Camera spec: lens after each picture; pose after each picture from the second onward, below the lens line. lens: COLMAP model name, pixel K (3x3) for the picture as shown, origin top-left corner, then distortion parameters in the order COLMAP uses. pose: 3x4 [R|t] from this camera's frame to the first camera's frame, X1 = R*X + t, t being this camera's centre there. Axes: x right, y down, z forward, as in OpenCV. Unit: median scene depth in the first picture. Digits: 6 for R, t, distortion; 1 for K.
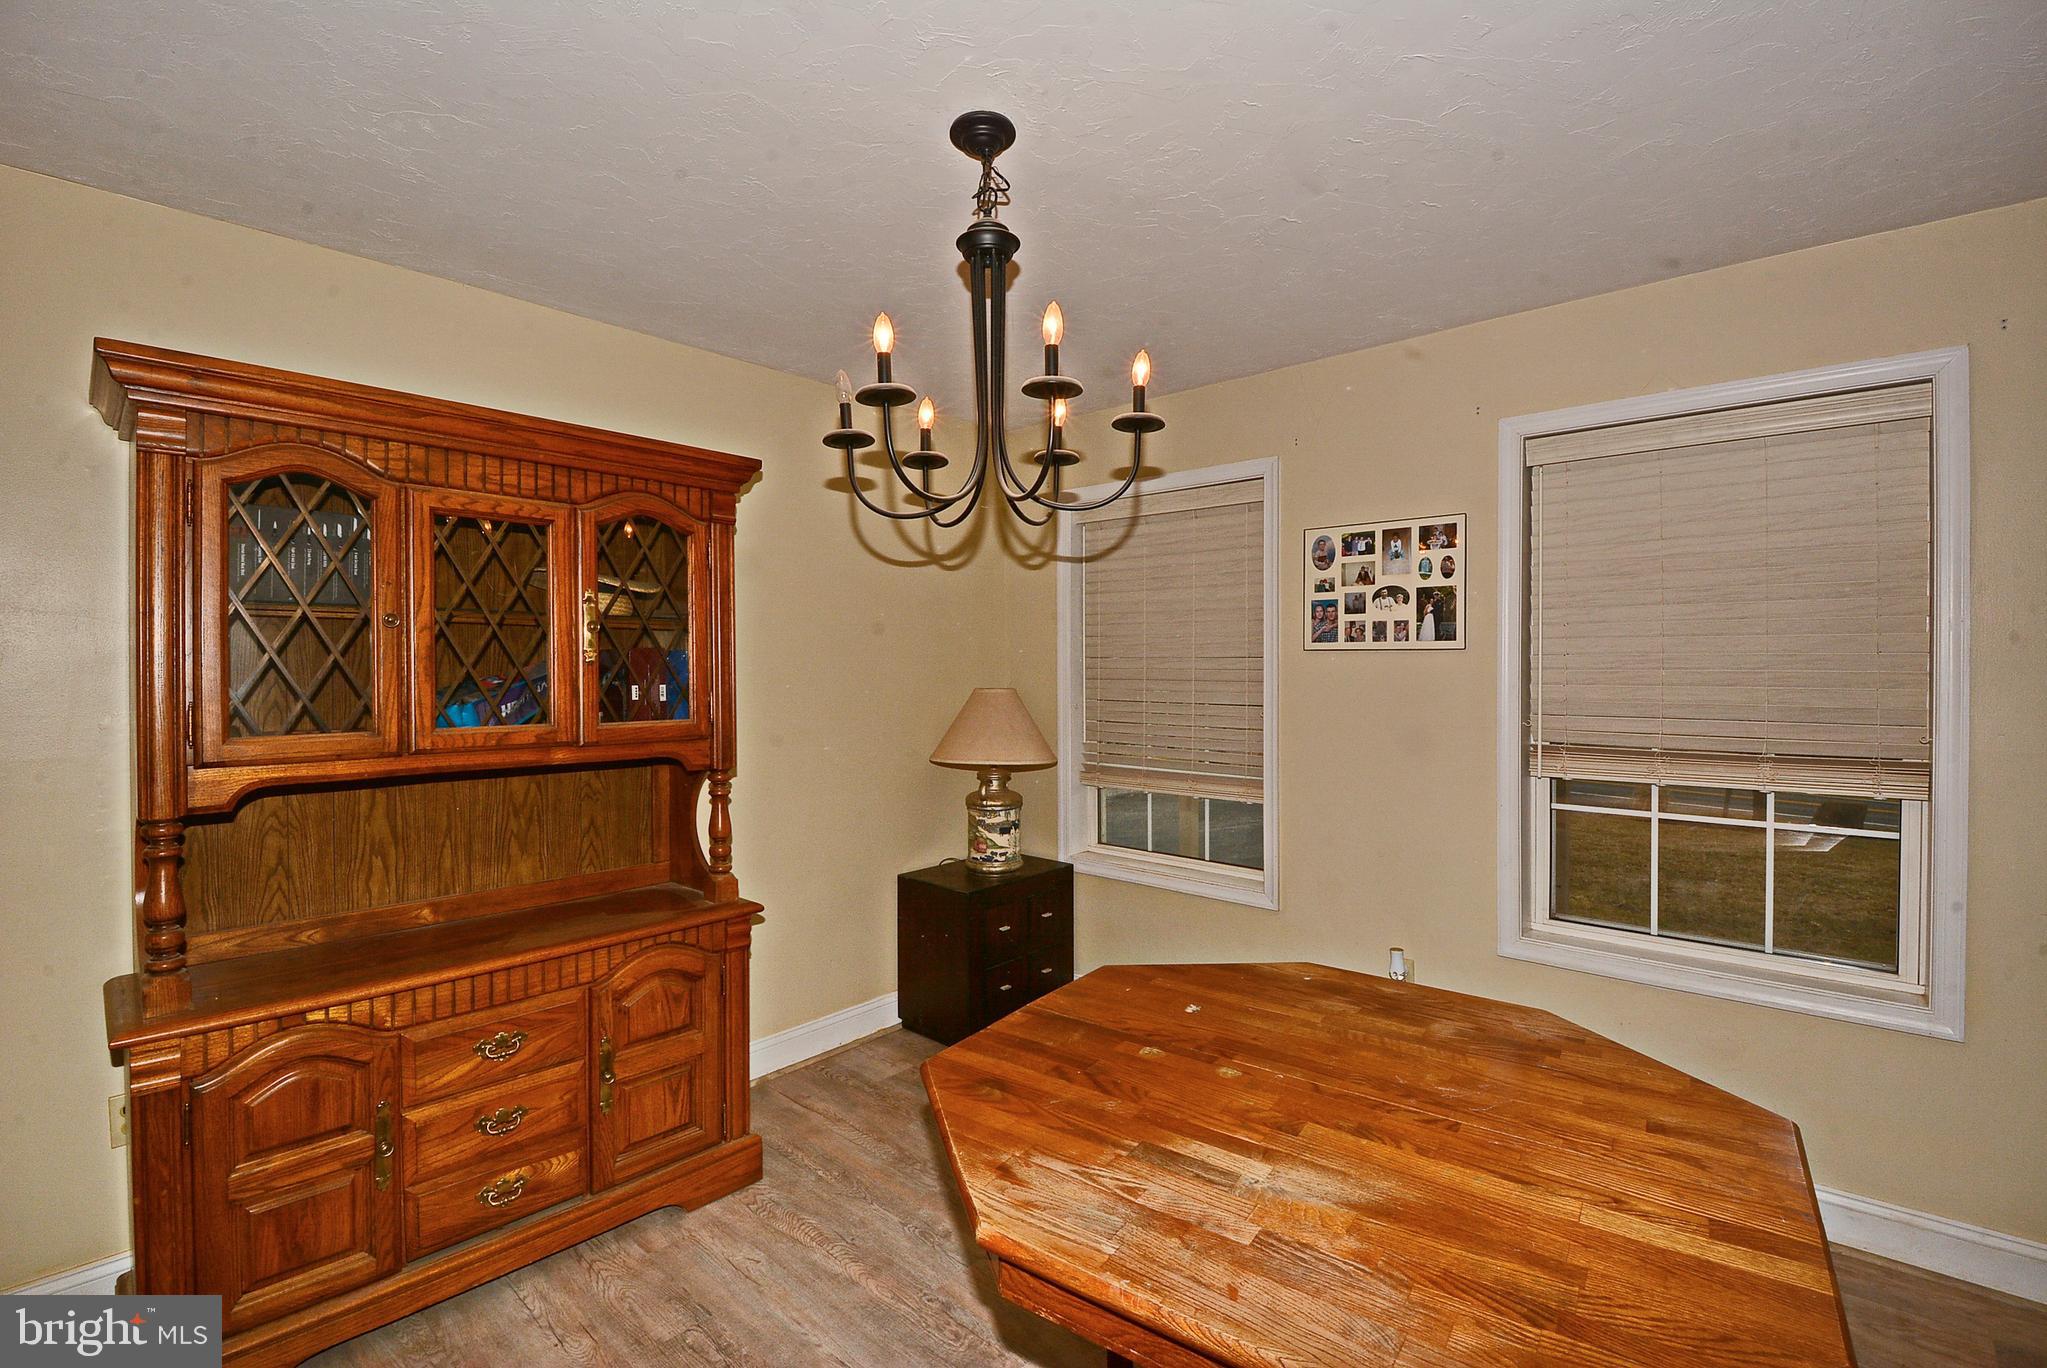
lens RADIAL K [[898.8, 0, 1007.0], [0, 898.8, 676.8], [0, 0, 1]] dist [0.007108, -0.016401]
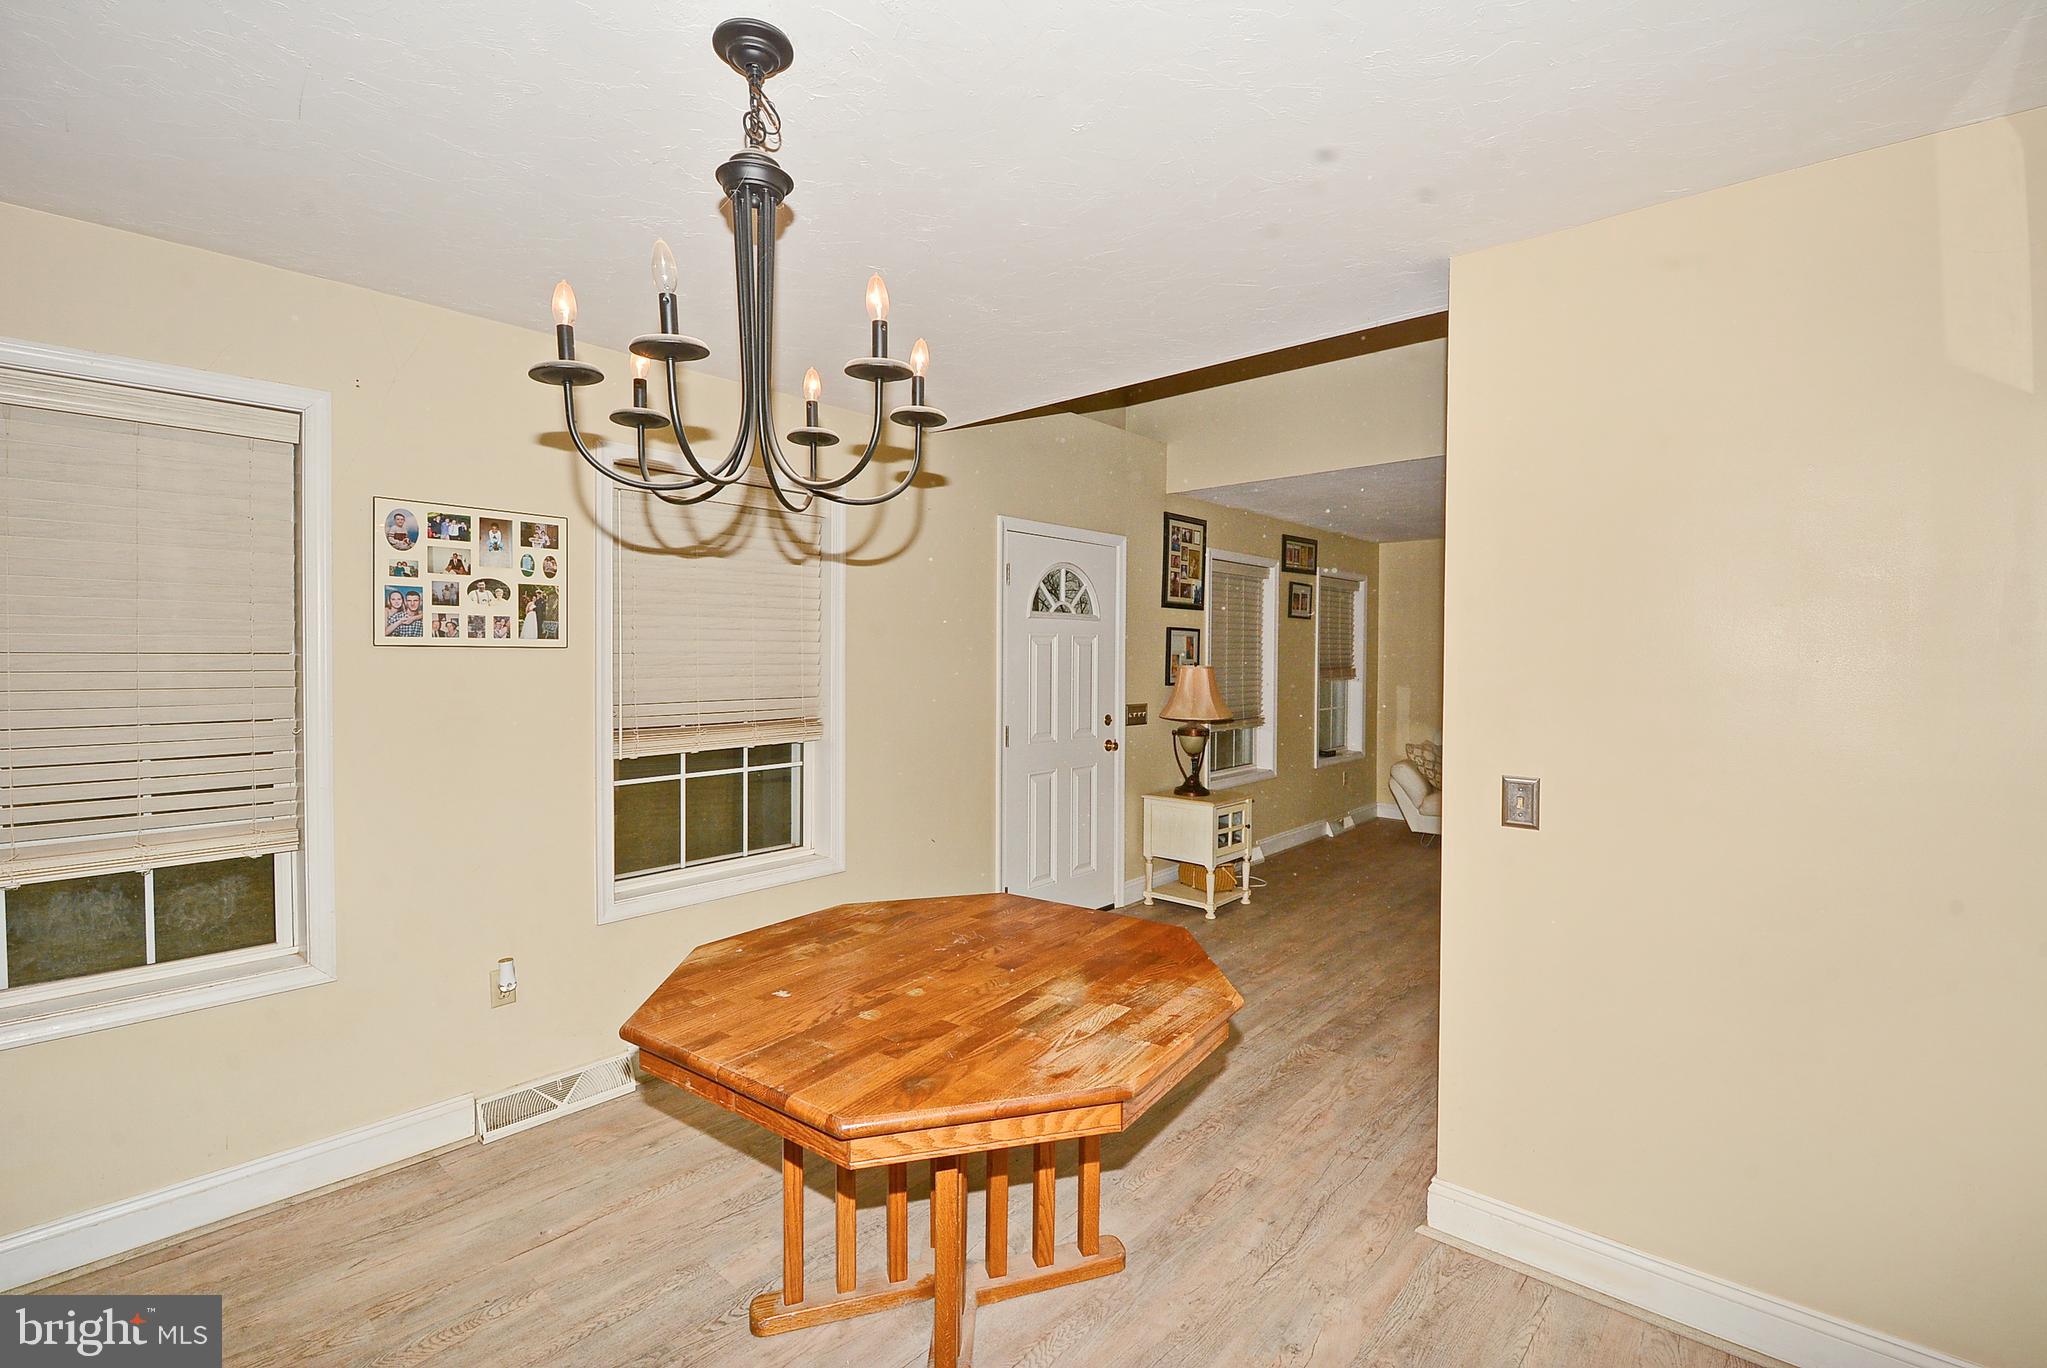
lens RADIAL K [[922.2, 0, 1025.5], [0, 922.2, 677.9], [0, 0, 1]] dist [0.001654, 0.000102]
pose [[-0.020387, -0.026926, 0.999430, -0.561911], [0.012683, 0.999550, 0.027188, -0.017274], [-0.999712, 0.013230, -0.020036, 0.471937]]
